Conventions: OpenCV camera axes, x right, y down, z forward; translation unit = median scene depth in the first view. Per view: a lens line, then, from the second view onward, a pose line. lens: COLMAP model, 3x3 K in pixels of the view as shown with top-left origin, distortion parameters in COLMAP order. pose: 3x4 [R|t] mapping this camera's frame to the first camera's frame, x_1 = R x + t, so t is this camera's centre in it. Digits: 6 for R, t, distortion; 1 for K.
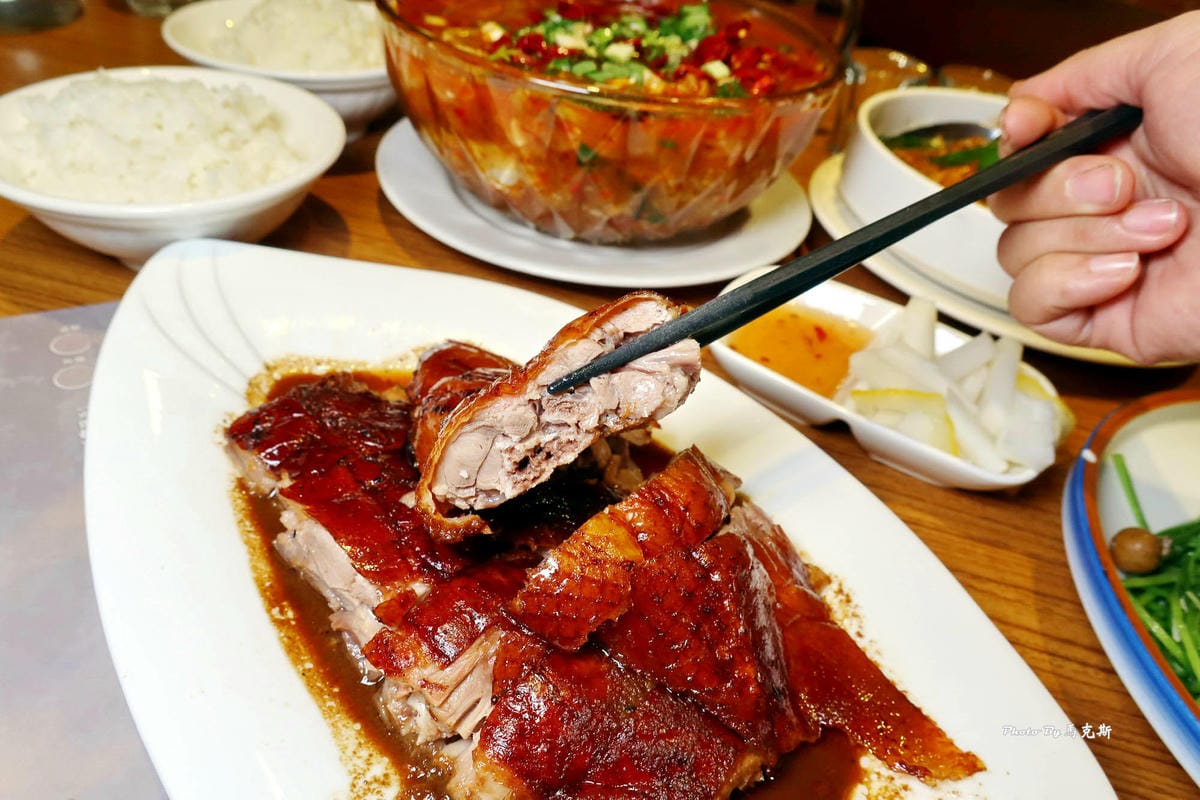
lens RADIAL K [[811.3, 0, 600.0], [0, 811.3, 400.0], [0, 0, 1]] dist [-0.015973, -0.003022]
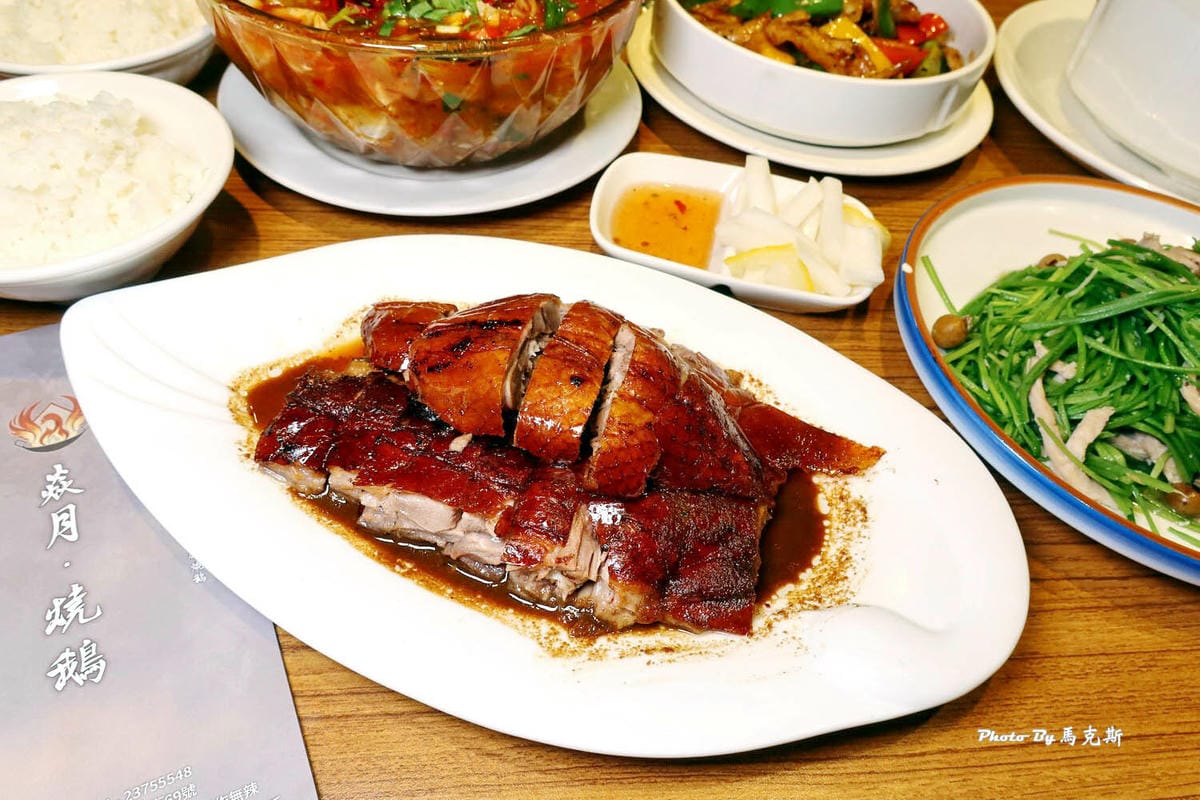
lens RADIAL K [[811.3, 0, 600.0], [0, 811.3, 400.0], [0, 0, 1]] dist [-0.015973, -0.003022]
pose [[0.884702, -0.389706, 0.255795, -0.362651], [0.320979, 0.907195, 0.271972, -0.232070], [-0.338046, -0.158510, 0.927685, -0.251079]]
